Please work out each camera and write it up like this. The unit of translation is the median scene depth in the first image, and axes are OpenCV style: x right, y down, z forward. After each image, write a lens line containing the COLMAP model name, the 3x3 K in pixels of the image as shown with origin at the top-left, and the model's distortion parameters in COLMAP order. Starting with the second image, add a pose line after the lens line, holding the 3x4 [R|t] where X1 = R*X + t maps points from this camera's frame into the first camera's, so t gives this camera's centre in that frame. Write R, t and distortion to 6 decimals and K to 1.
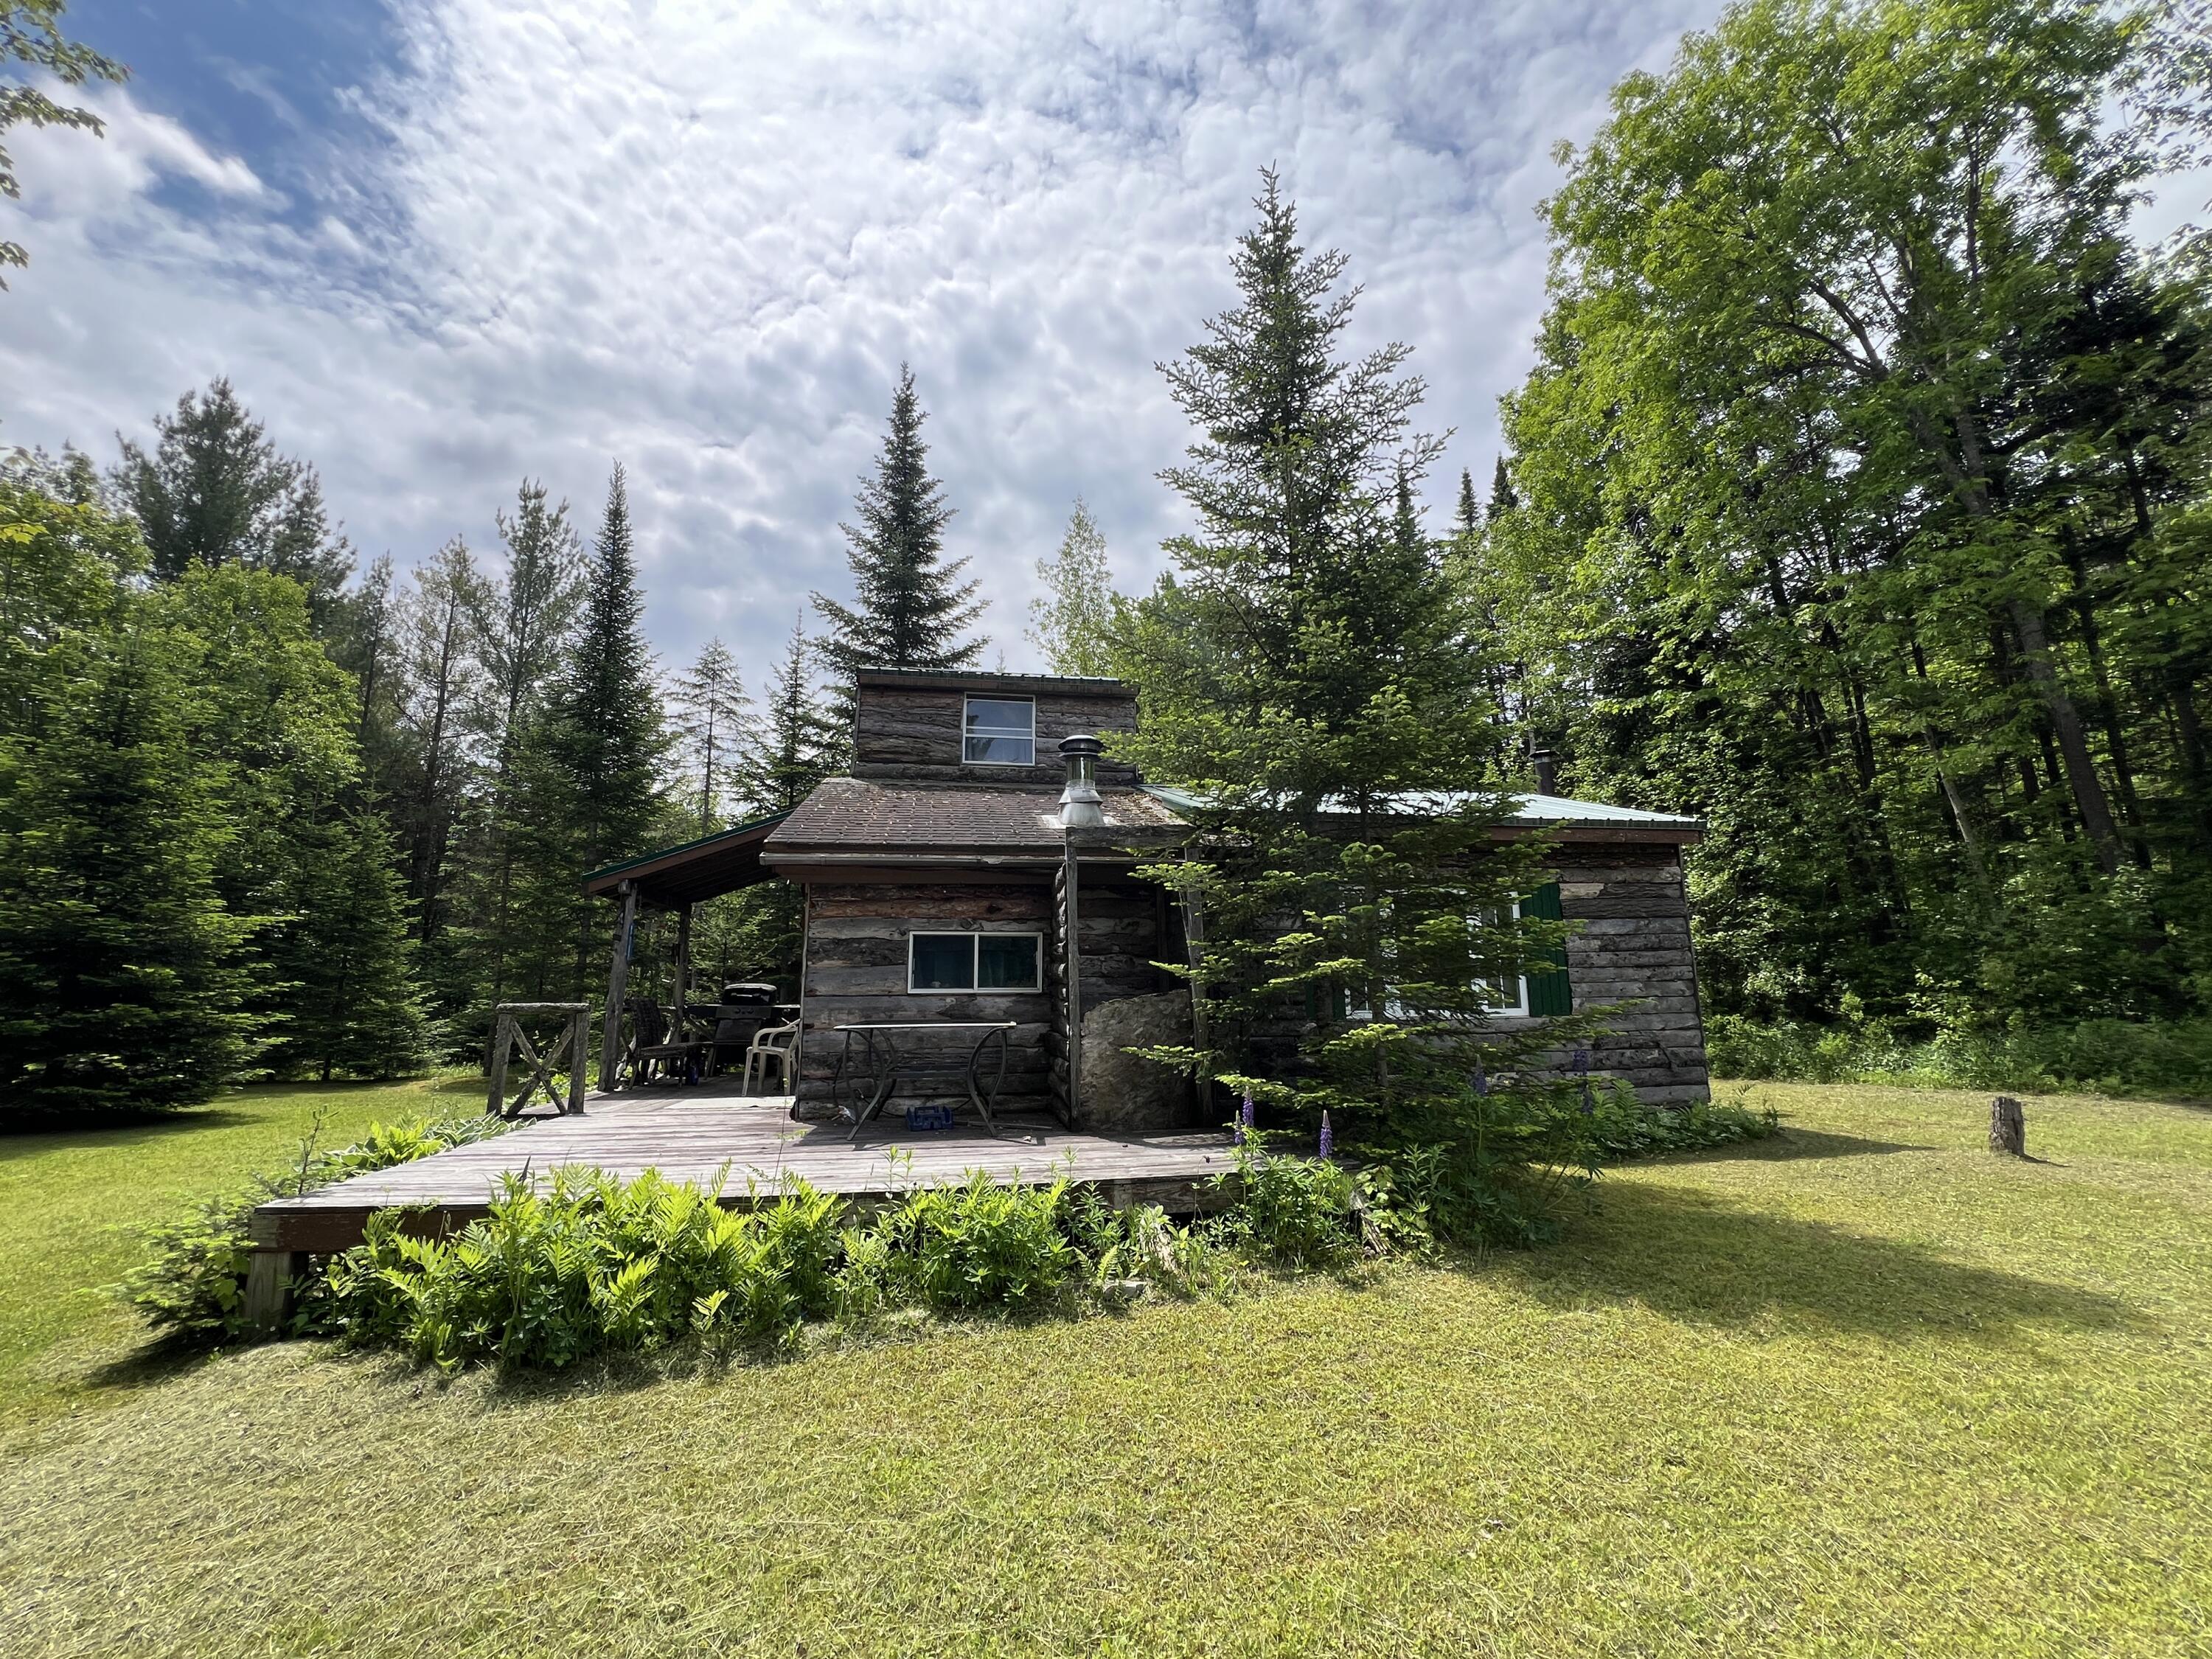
lens RADIAL K [[912.3, 0, 1106.0], [0, 912.3, 829.5], [0, 0, 1]] dist [0.000518, 0.000049]
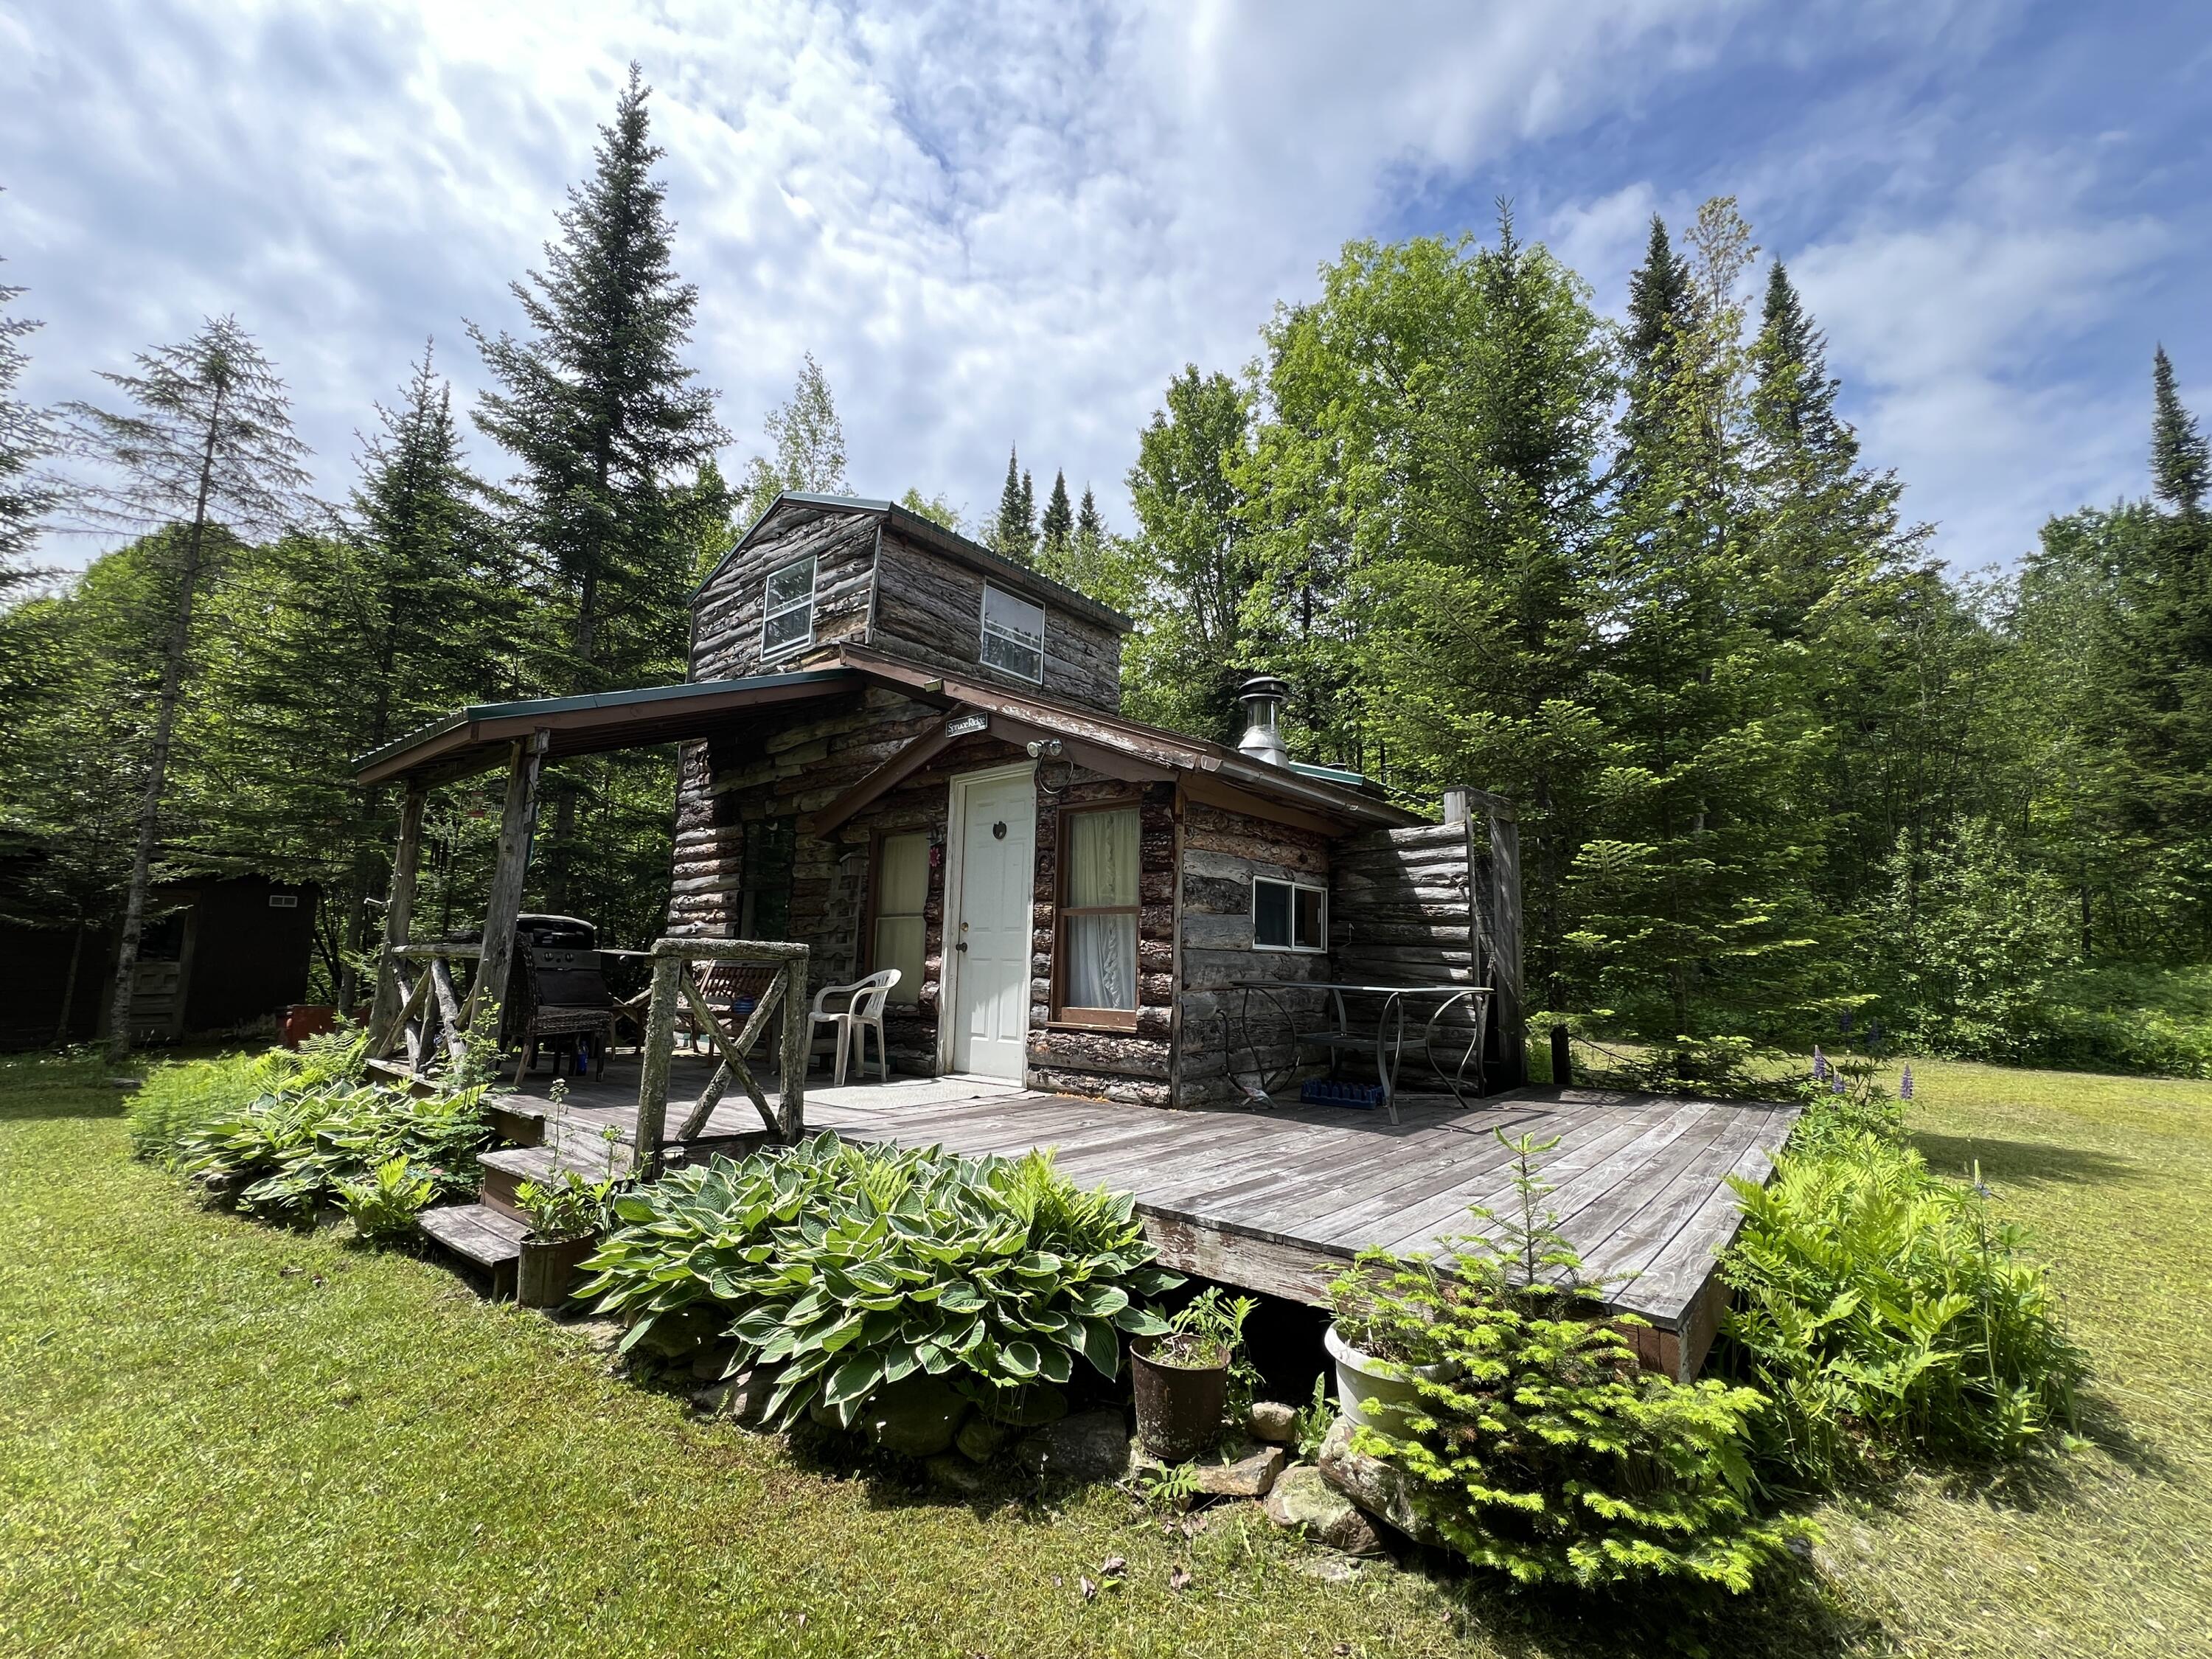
lens RADIAL K [[900.1, 0, 1106.0], [0, 900.1, 829.5], [0, 0, 1]] dist [-0.011992, 0.000073]
pose [[0.764251, 0.128054, 0.632078, -0.222671], [-0.153903, 0.987986, -0.014072, 0.027143], [-0.626286, -0.086524, 0.774777, 0.119932]]
